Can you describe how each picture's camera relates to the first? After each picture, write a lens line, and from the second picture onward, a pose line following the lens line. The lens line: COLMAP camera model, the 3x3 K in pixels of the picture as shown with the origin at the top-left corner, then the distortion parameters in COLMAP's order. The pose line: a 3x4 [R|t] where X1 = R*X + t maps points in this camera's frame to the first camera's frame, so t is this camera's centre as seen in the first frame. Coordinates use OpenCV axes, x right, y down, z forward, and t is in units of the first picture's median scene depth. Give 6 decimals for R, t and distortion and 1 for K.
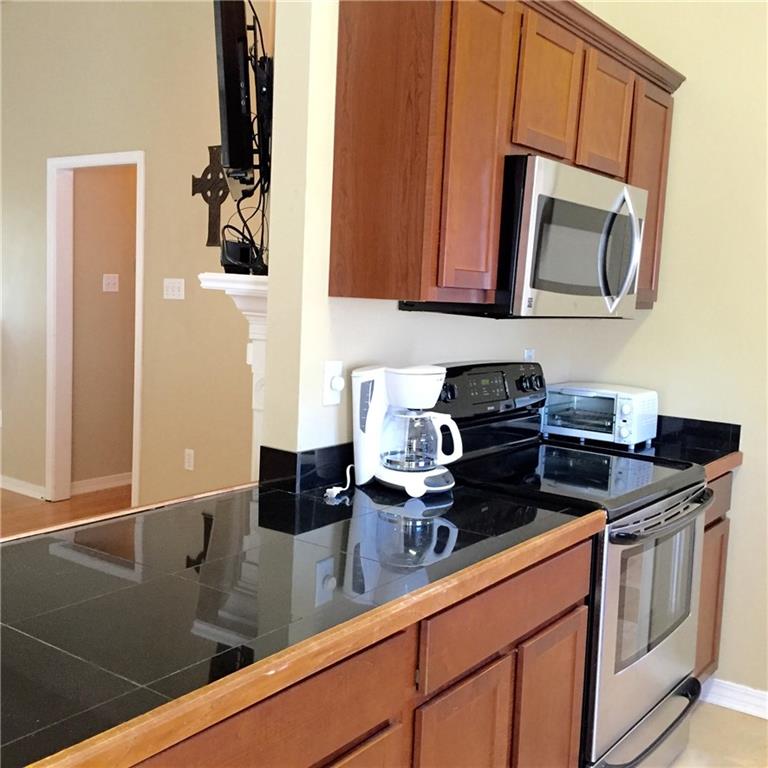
lens RADIAL K [[887.2, 0, 393.6], [0, 887.2, 380.2], [0, 0, 1]] dist [0.070062, -0.066911]
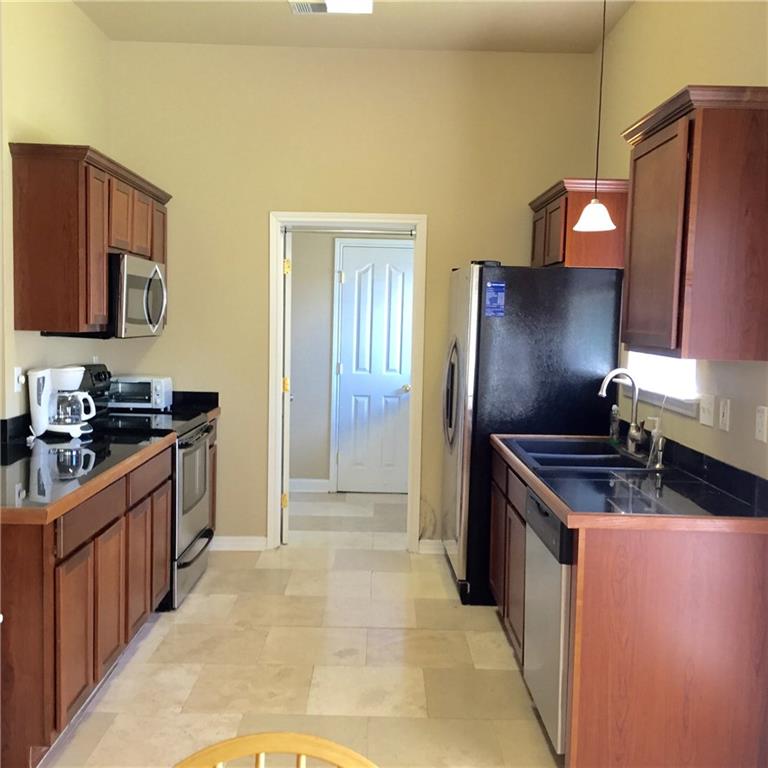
lens RADIAL K [[887.2, 0, 393.6], [0, 887.2, 380.2], [0, 0, 1]] dist [0.070062, -0.066911]
pose [[0.796946, -0.066432, 0.600387, -0.536077], [0.071333, 0.997330, 0.015665, 0.029831], [-0.599824, 0.030343, 0.799556, -0.854284]]
